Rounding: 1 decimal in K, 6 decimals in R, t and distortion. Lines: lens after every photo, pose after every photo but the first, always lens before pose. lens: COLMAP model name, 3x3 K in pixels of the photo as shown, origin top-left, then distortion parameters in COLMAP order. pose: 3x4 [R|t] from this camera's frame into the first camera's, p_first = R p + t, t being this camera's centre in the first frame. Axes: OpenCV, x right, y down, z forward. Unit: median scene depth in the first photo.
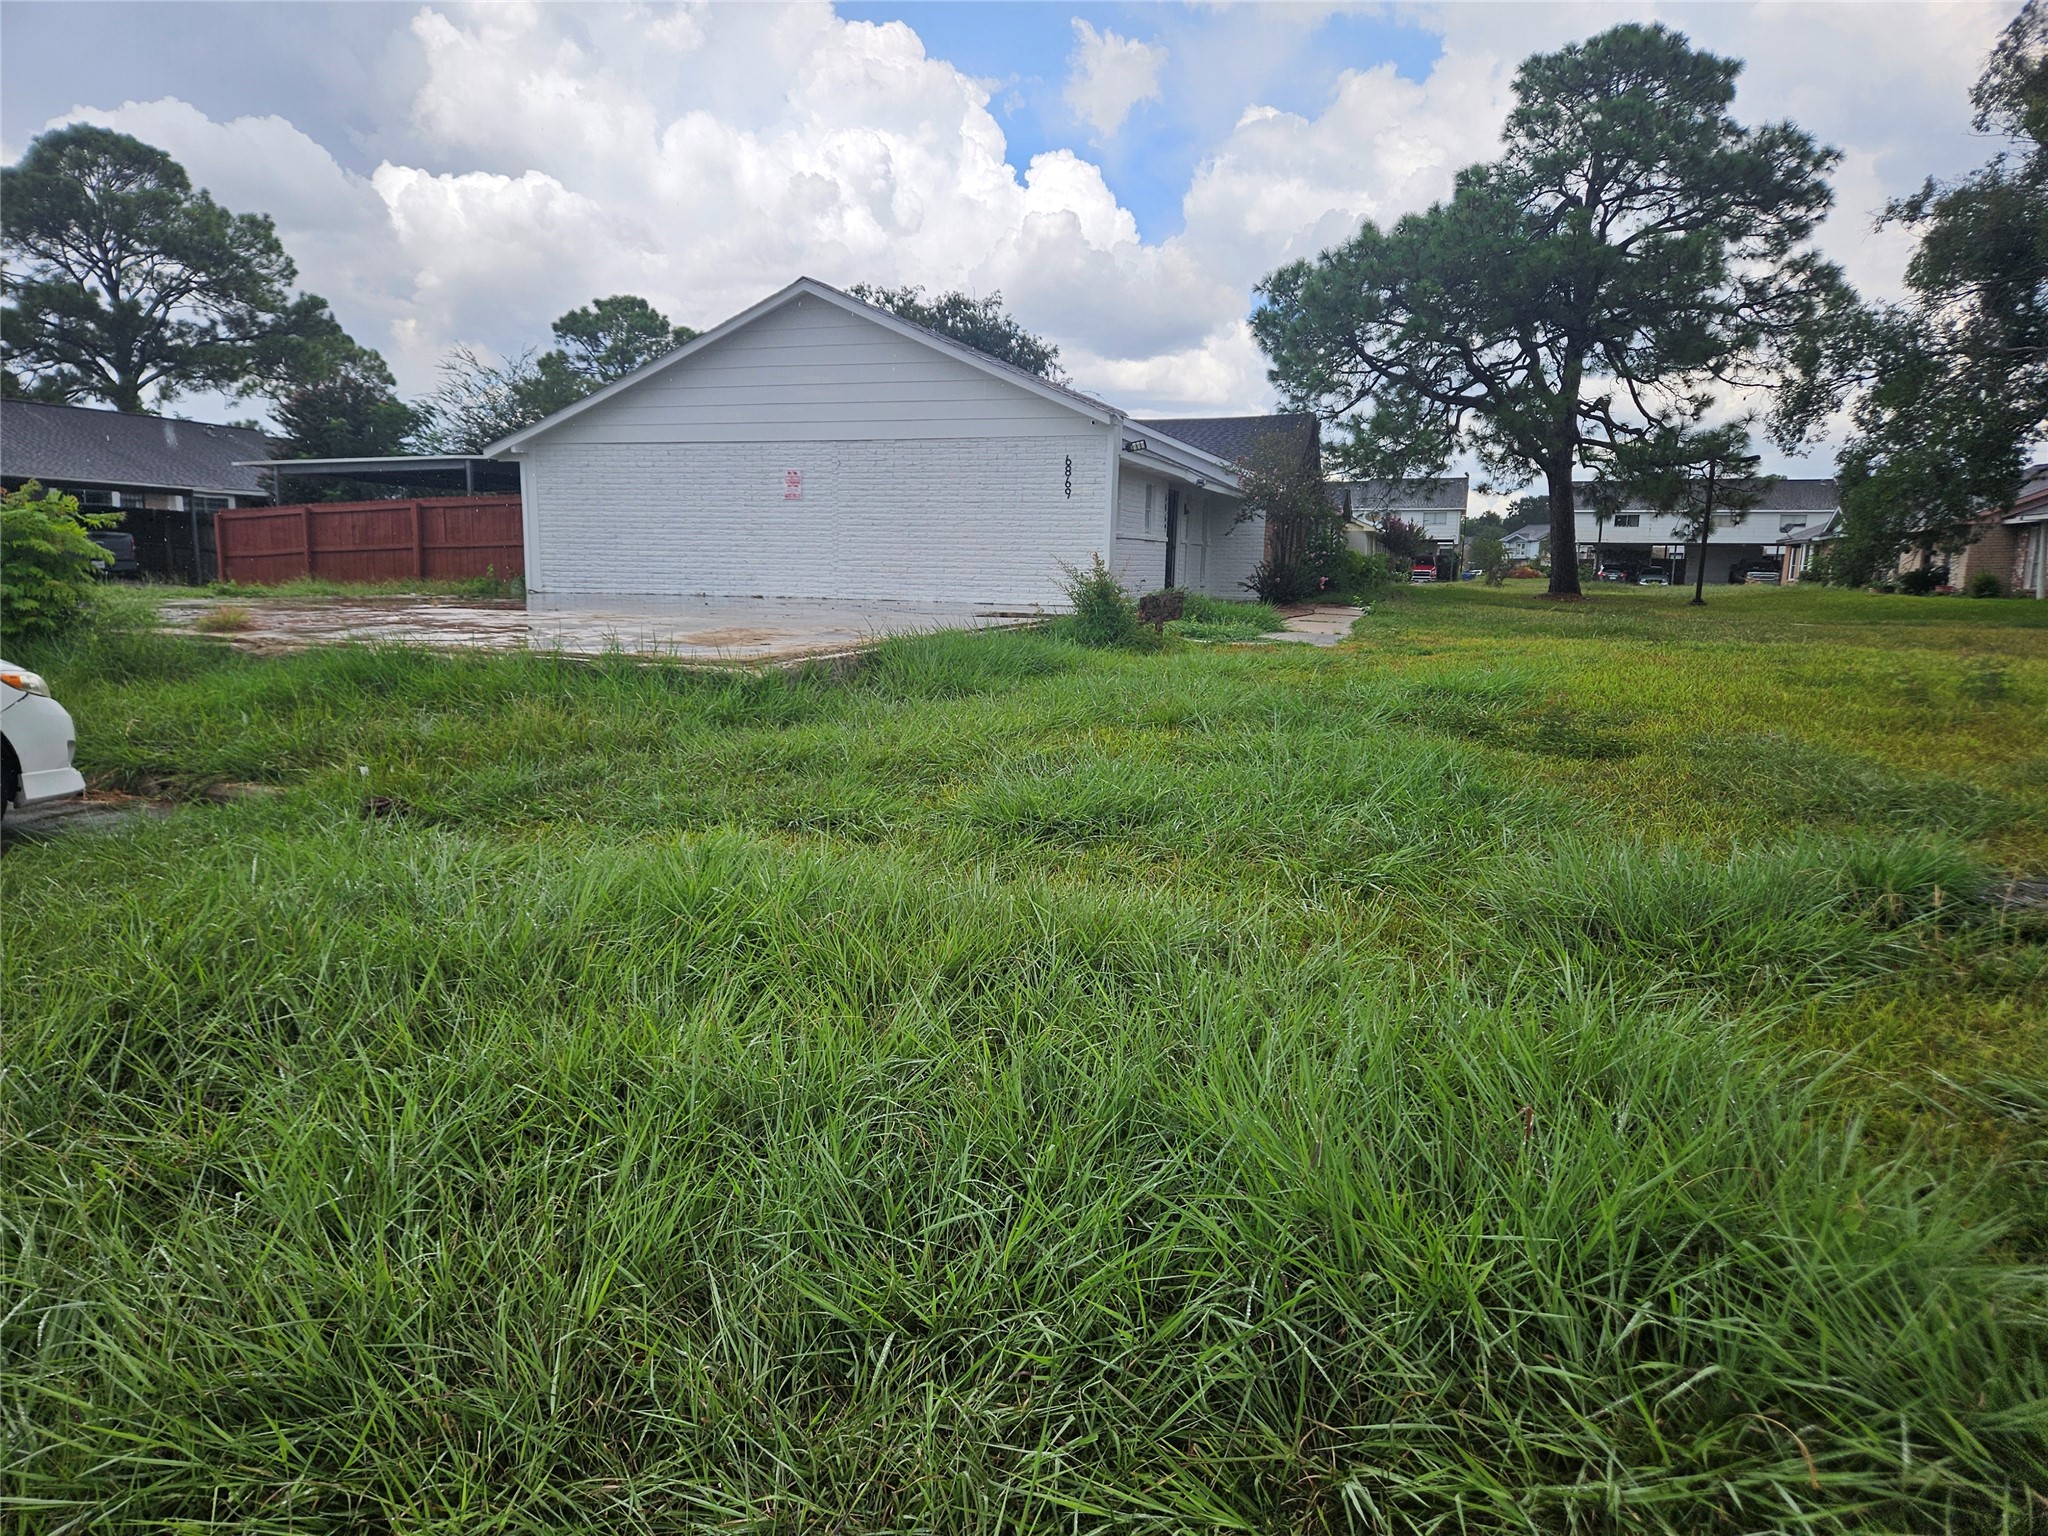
lens RADIAL K [[1377.5, 0, 991.3], [0, 1377.5, 758.3], [0, 0, 1]] dist [0.082302, -0.074855]
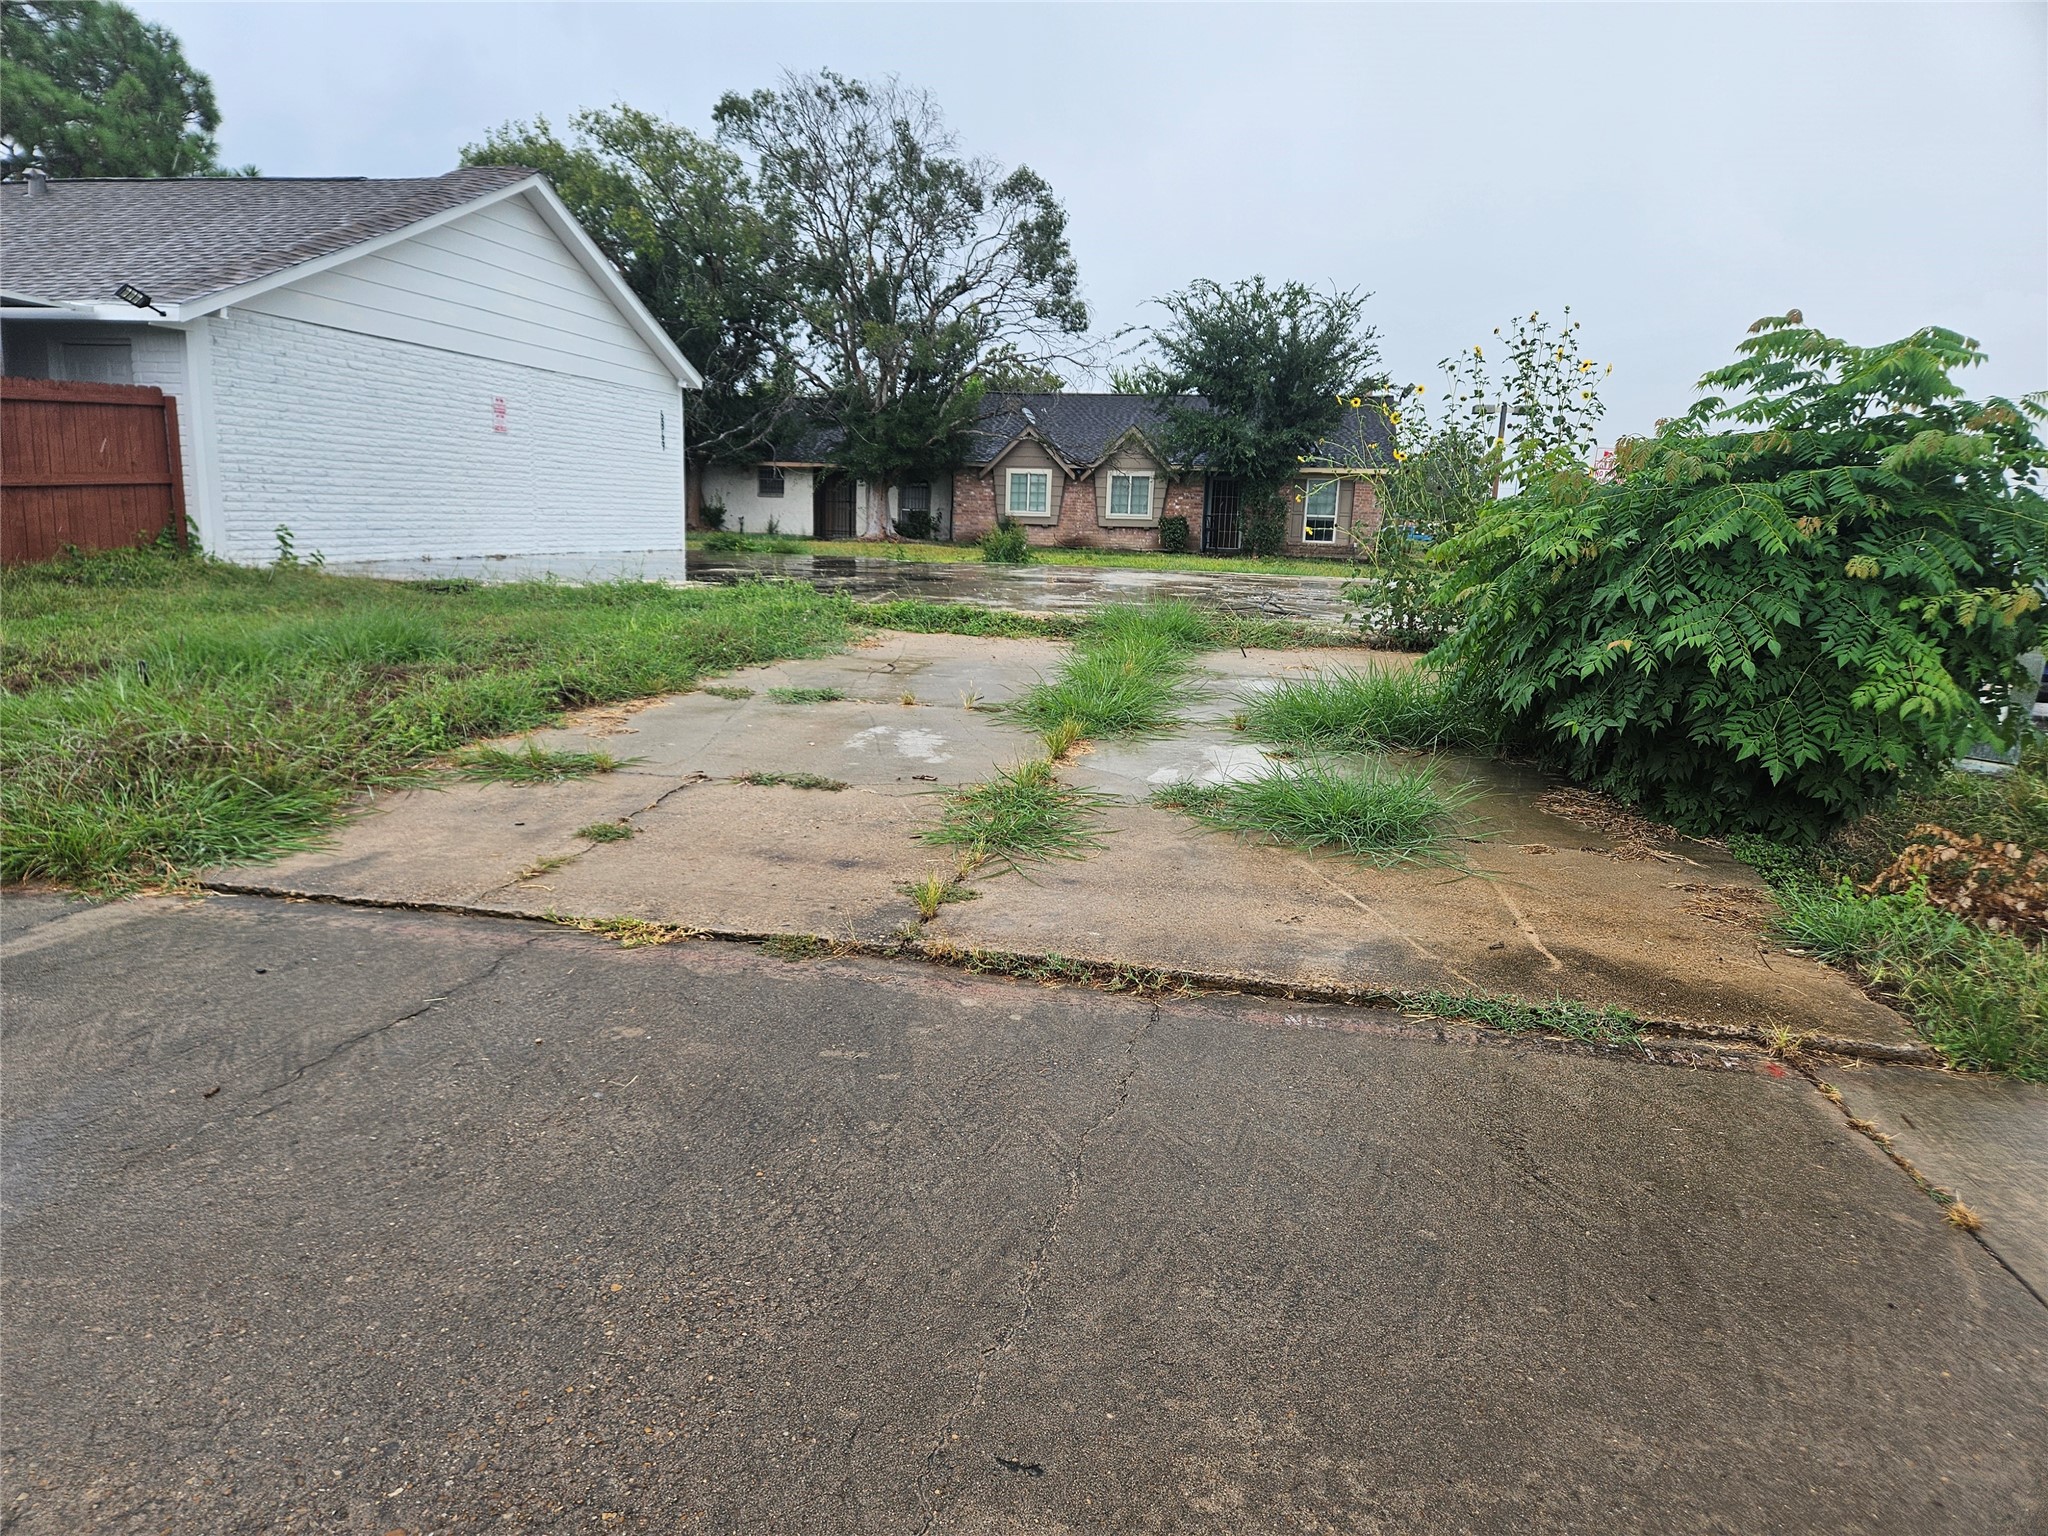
lens RADIAL K [[1358.7, 0, 985.6], [0, 1358.7, 785.3], [0, 0, 1]] dist [0.077952, -0.069629]
pose [[-0.094665, -0.213936, 0.972250, -0.628434], [0.109795, 0.968434, 0.223787, -0.085423], [-0.989436, 0.127933, -0.068188, 0.501250]]
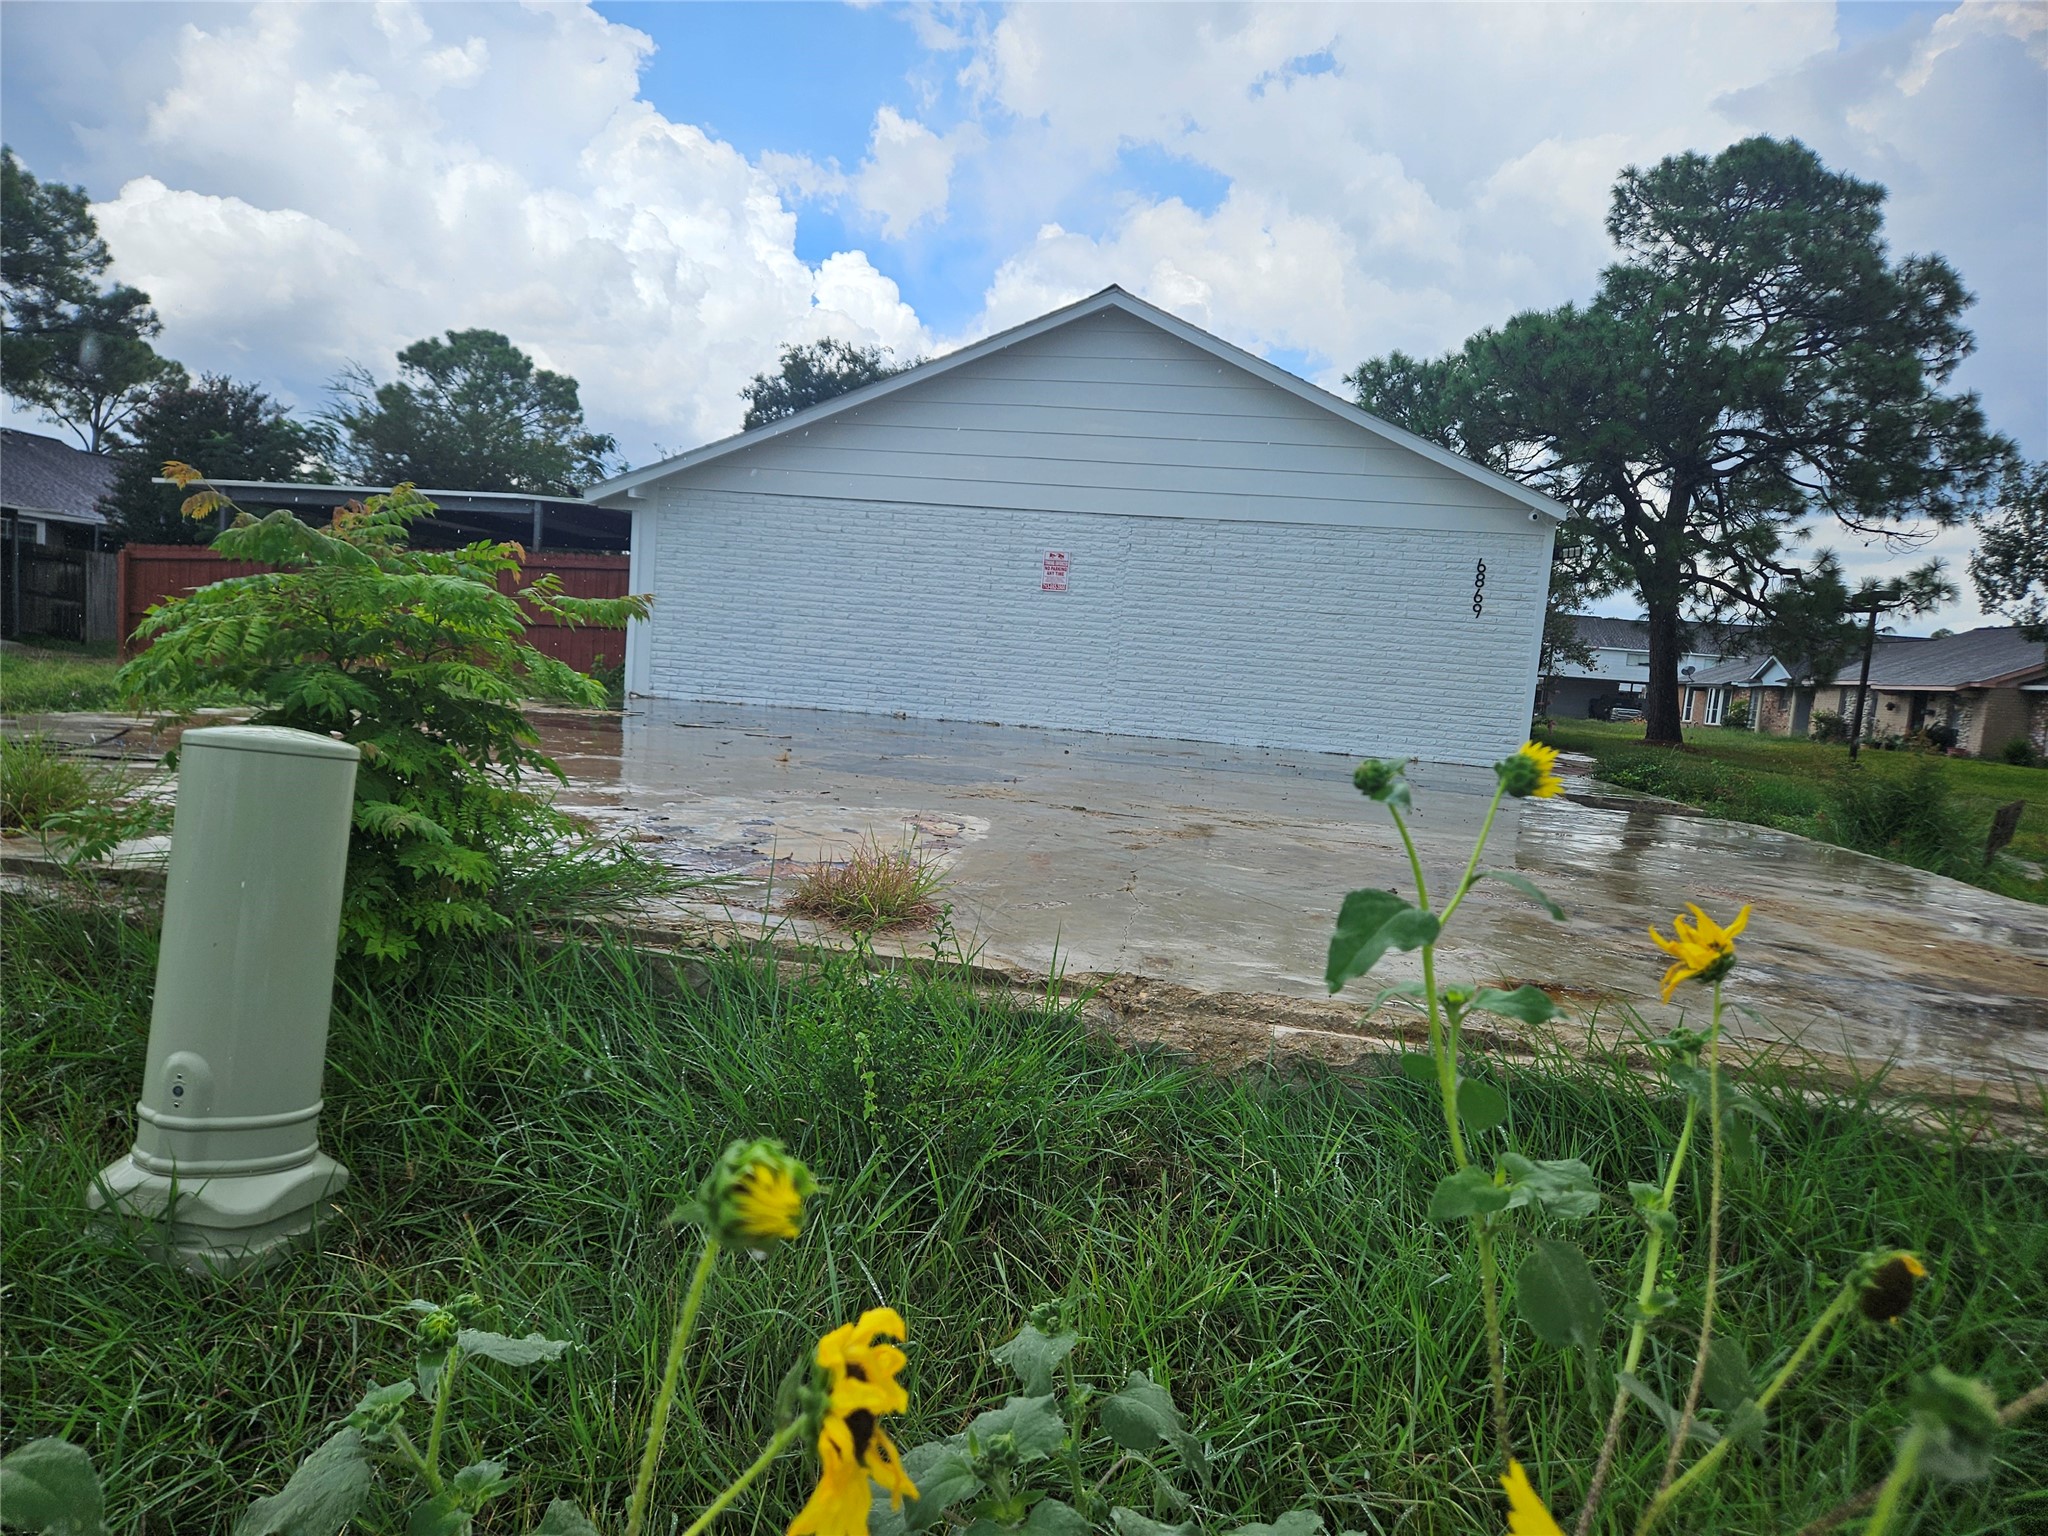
lens RADIAL K [[1358.7, 0, 985.6], [0, 1358.7, 785.3], [0, 0, 1]] dist [0.077952, -0.069629]
pose [[0.985155, 0.045730, 0.165465, -0.181955], [-0.039196, 0.998325, -0.042548, -0.034860], [-0.167133, 0.035431, 0.985297, 0.196859]]
